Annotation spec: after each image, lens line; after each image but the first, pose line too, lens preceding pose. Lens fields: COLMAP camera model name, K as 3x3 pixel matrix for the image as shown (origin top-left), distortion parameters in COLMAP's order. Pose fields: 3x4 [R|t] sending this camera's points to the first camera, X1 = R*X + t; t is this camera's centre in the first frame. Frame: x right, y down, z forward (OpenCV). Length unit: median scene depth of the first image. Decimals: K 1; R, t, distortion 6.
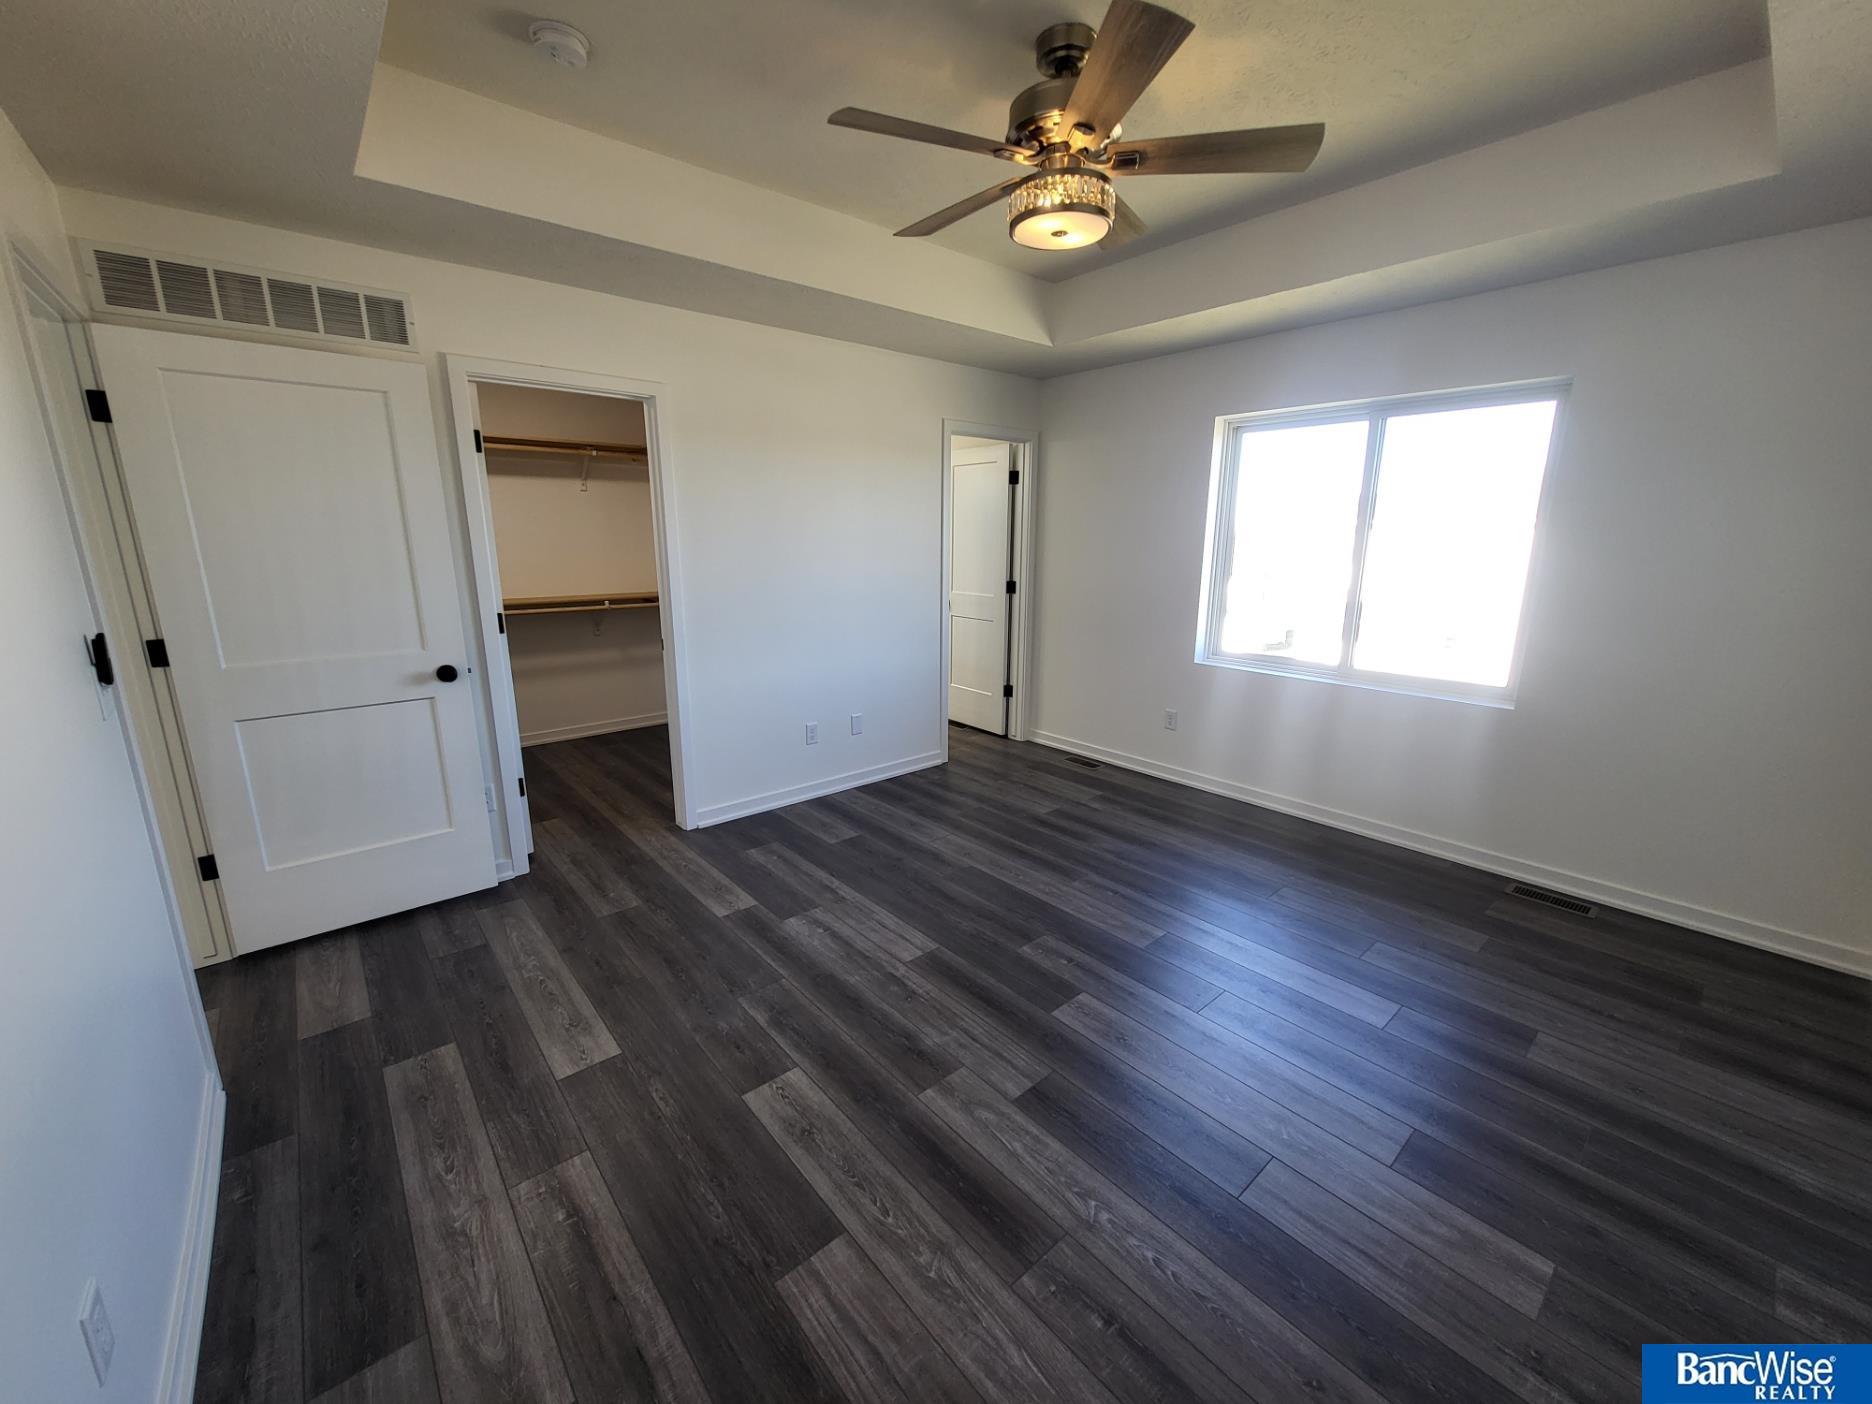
lens RADIAL K [[738.6, 0, 936.0], [0, 738.6, 702.0], [0, 0, 1]] dist [0.001771, 0.000415]
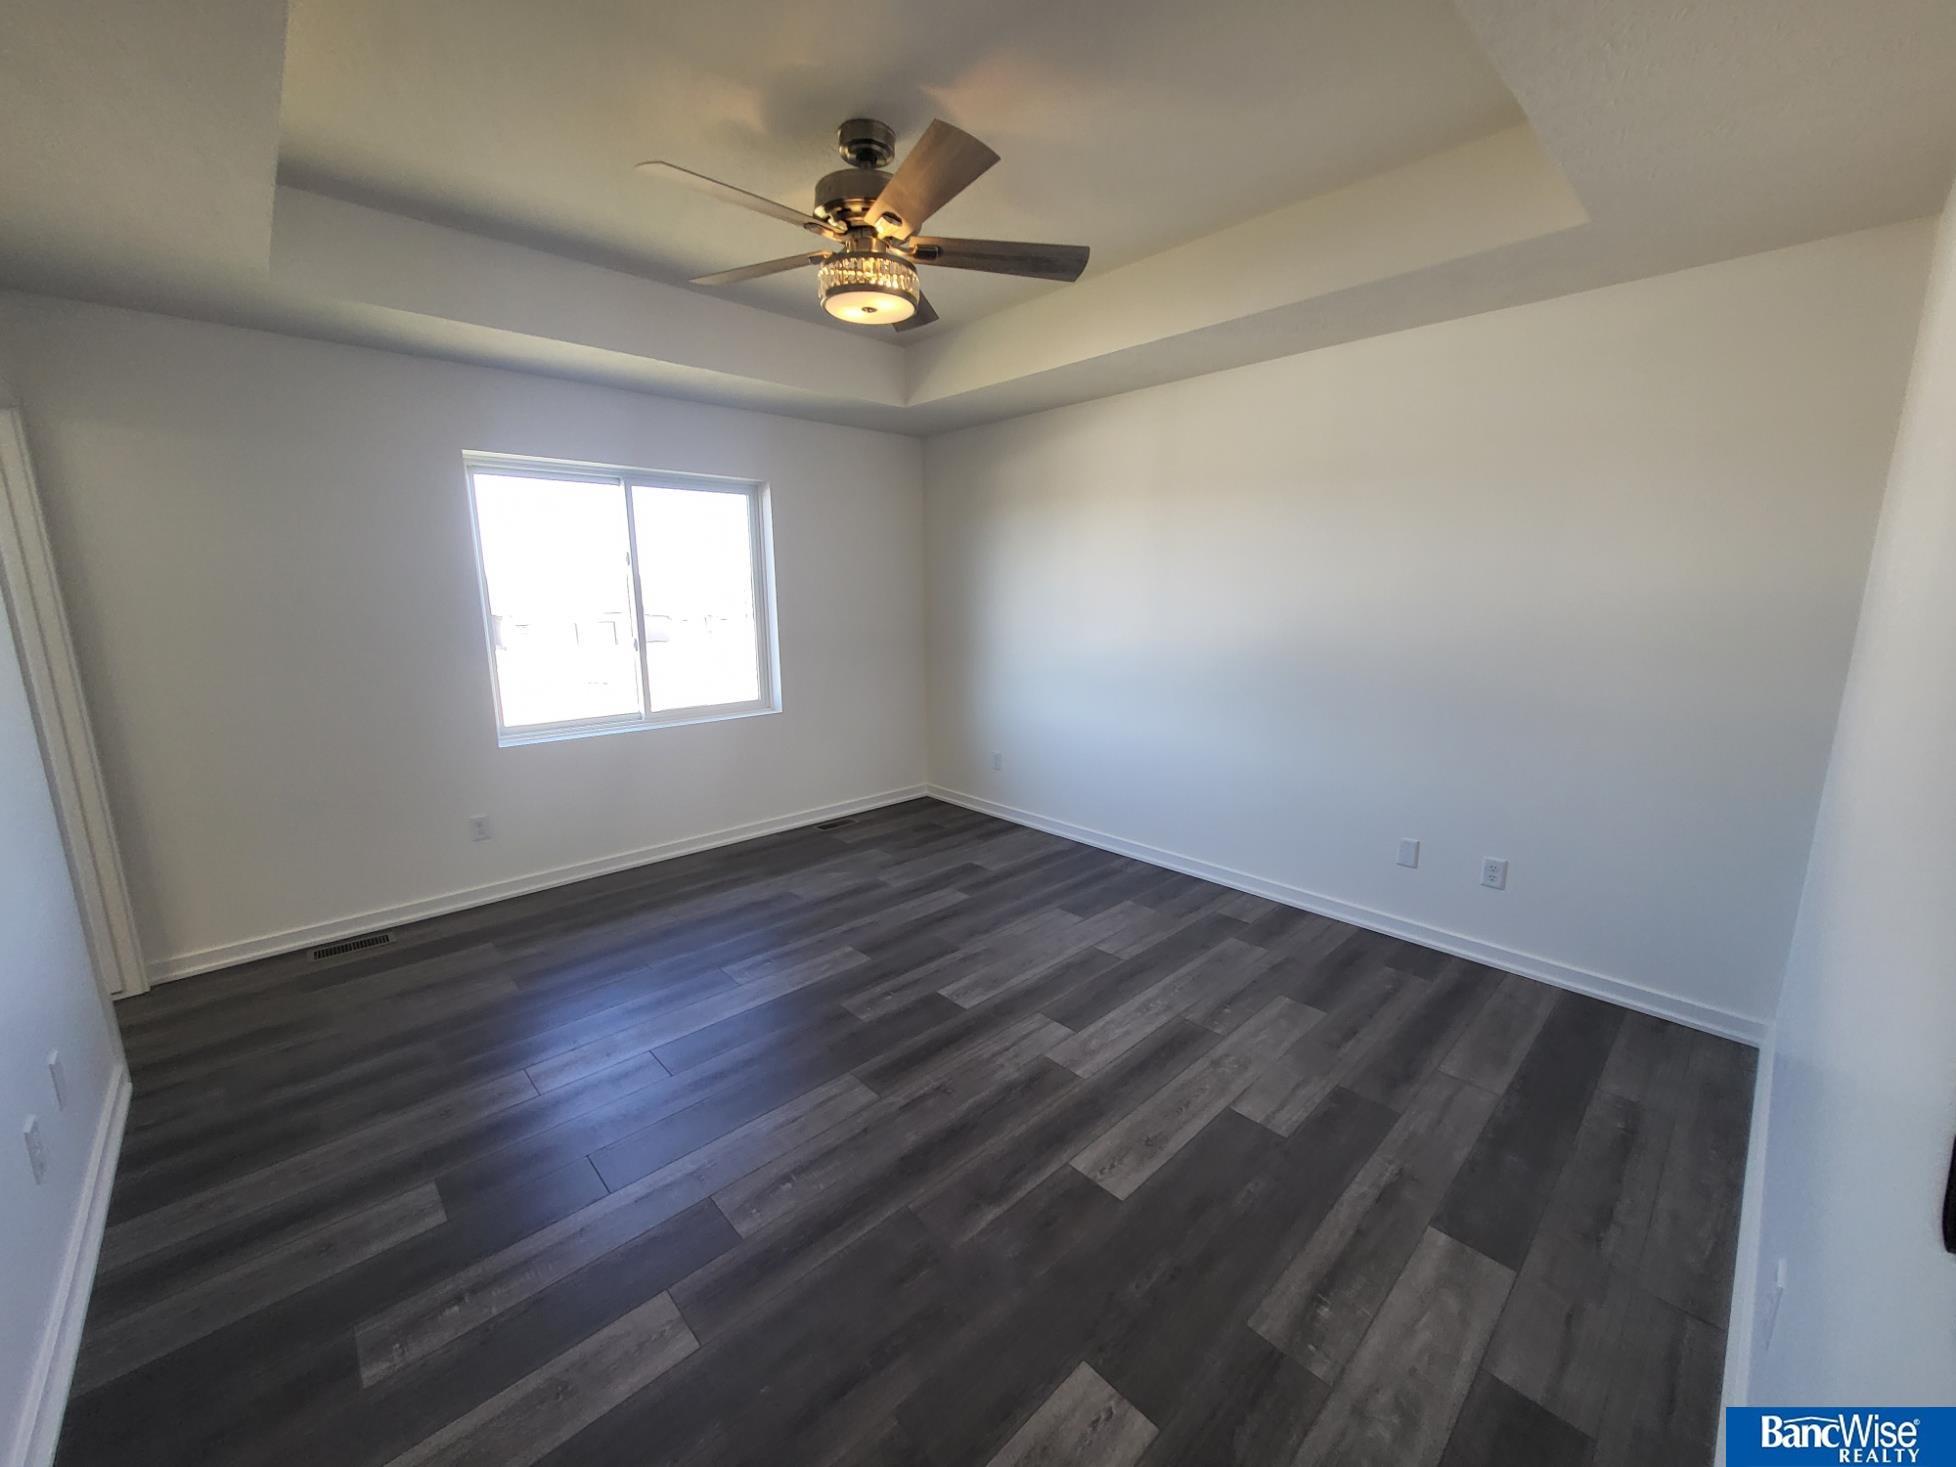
lens RADIAL K [[763.6, 0, 978.0], [0, 763.6, 733.5], [0, 0, 1]] dist [-0.002144, -0.000516]
pose [[-0.050605, -0.194277, 0.979641, -0.920427], [0.228624, 0.952597, 0.200723, -0.215179], [-0.972199, 0.234127, -0.003790, 0.897464]]
